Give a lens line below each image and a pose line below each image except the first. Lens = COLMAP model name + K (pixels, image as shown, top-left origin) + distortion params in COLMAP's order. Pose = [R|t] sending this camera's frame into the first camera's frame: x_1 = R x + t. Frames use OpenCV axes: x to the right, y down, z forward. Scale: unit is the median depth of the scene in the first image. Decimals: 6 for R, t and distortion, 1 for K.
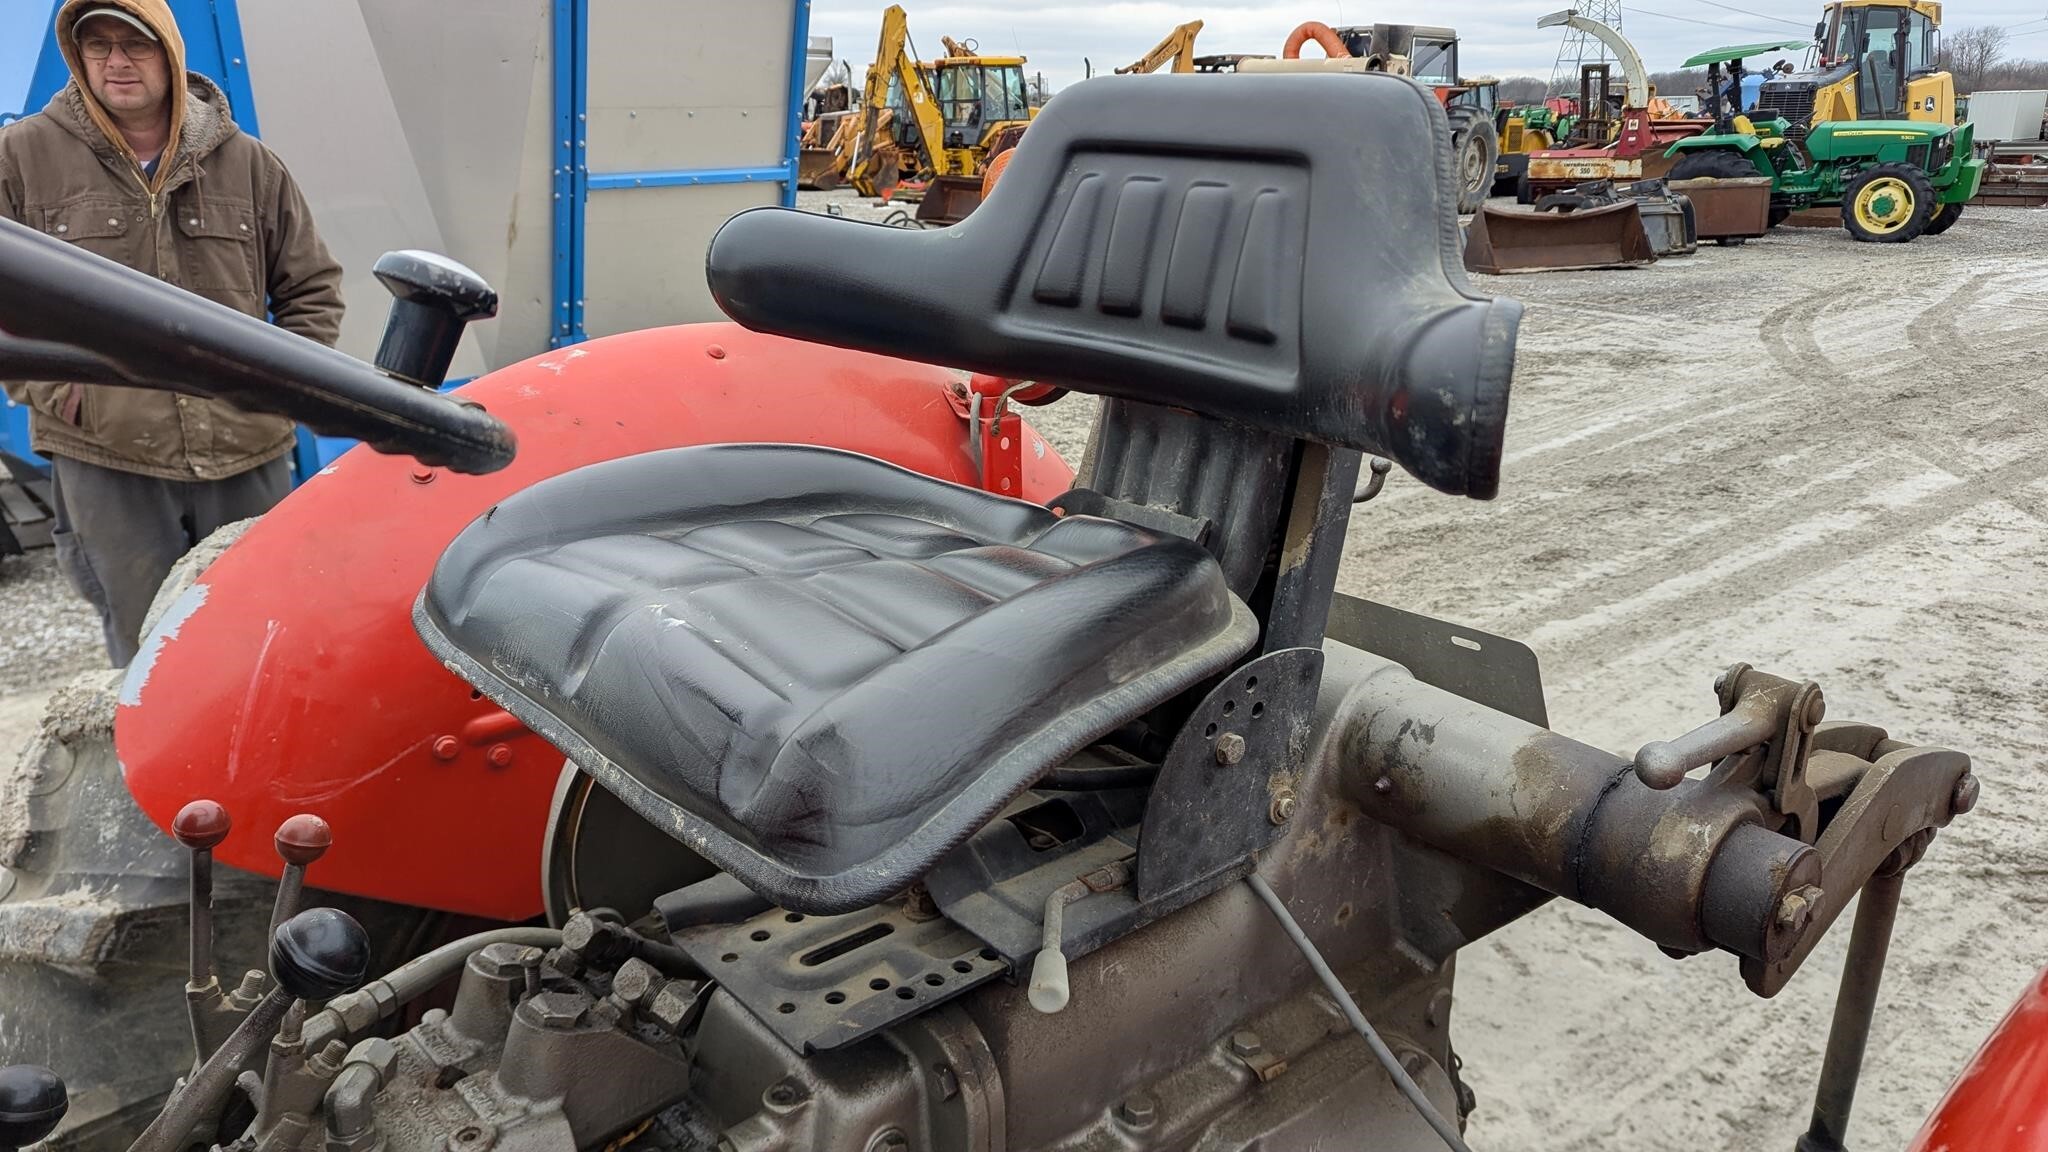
lens RADIAL K [[1452.7, 0, 1027.8], [0, 1452.7, 563.7], [0, 0, 1]] dist [0.082761, -0.079854]
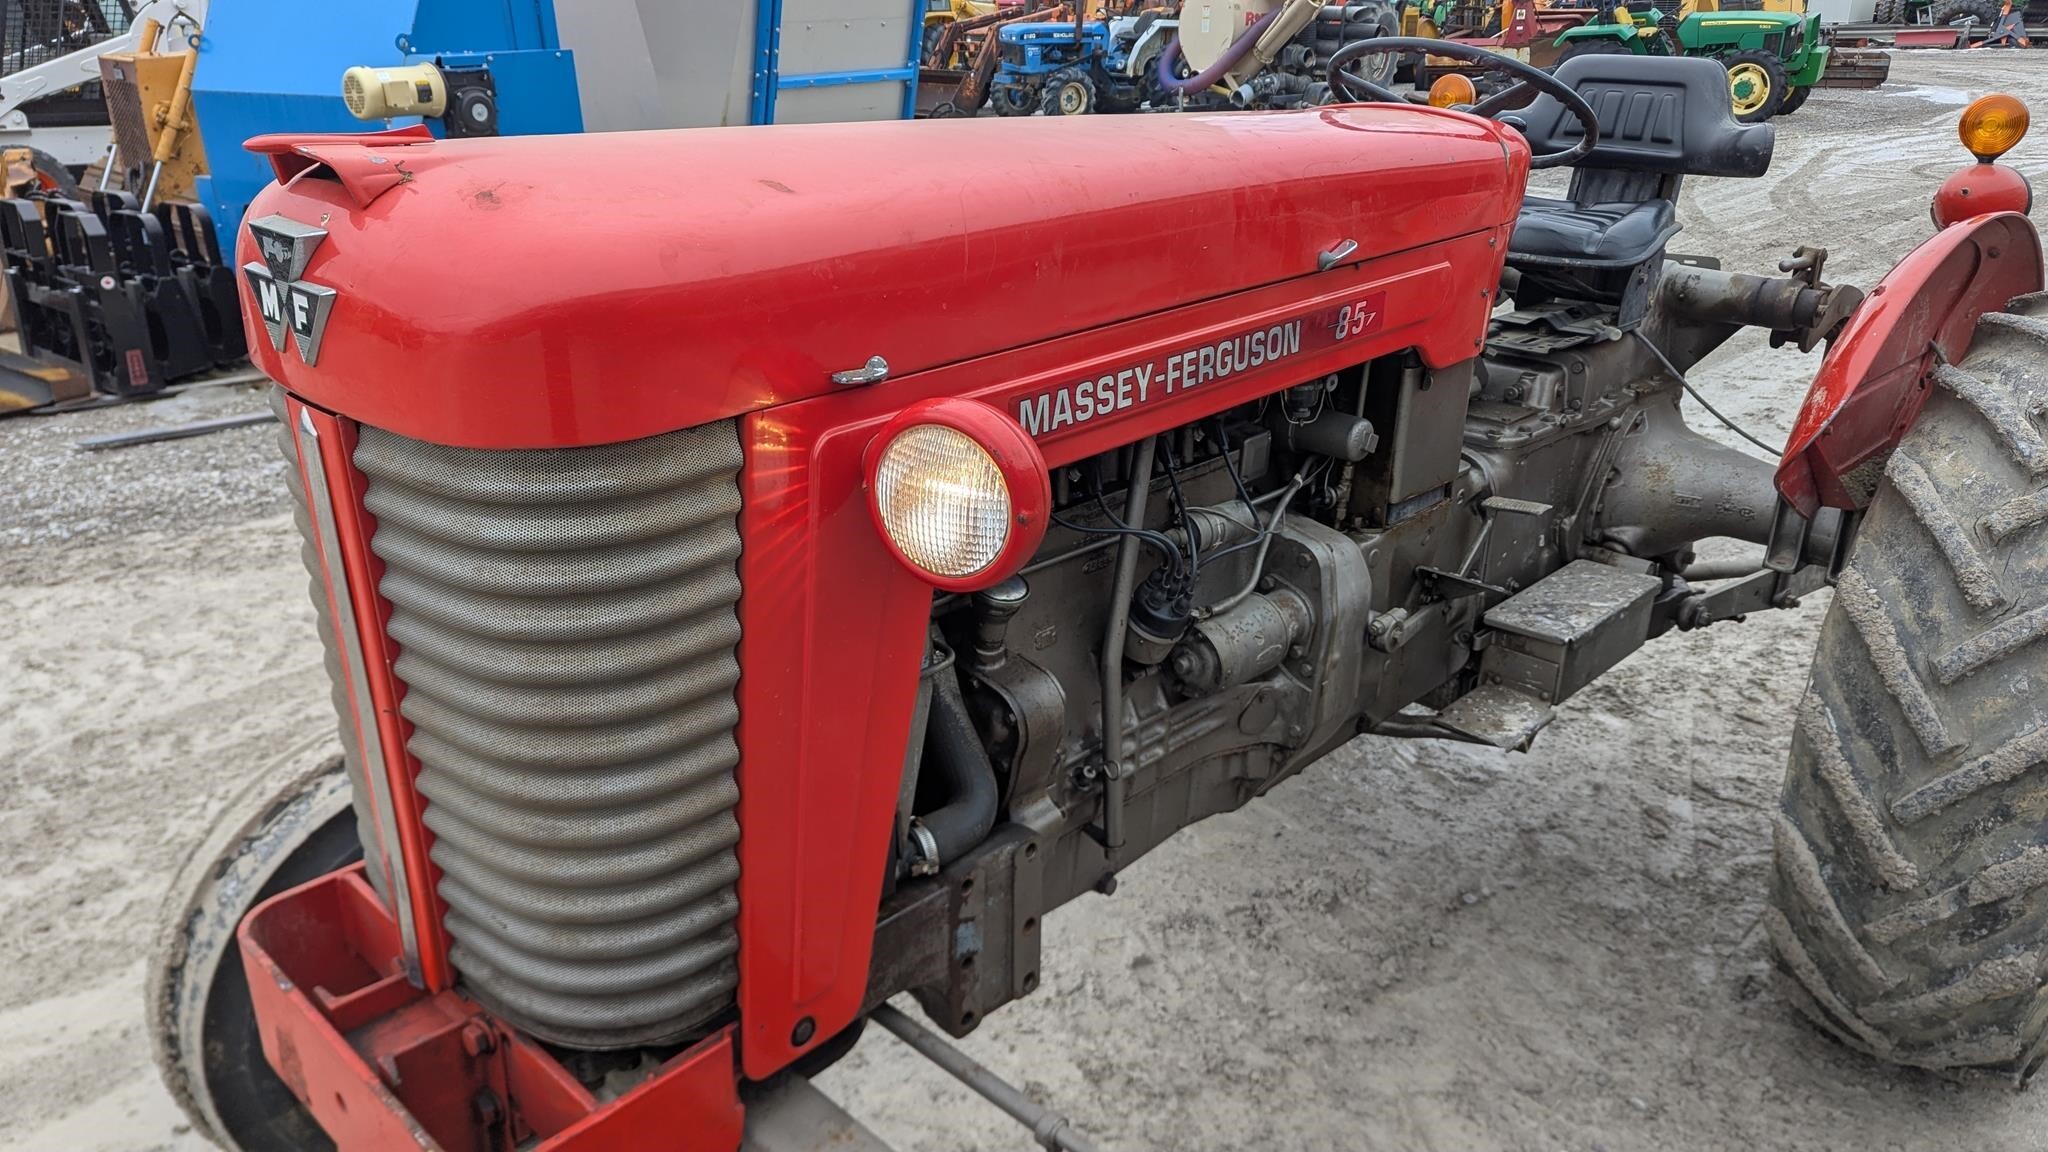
lens RADIAL K [[1452.7, 0, 1009.4], [0, 1452.7, 583.4], [0, 0, 1]] dist [0.082761, -0.079854]
pose [[0.996641, -0.033988, 0.074511, -0.077694], [0.027796, 0.996193, 0.082622, 0.025301], [-0.077035, -0.080273, 0.993792, -0.110025]]
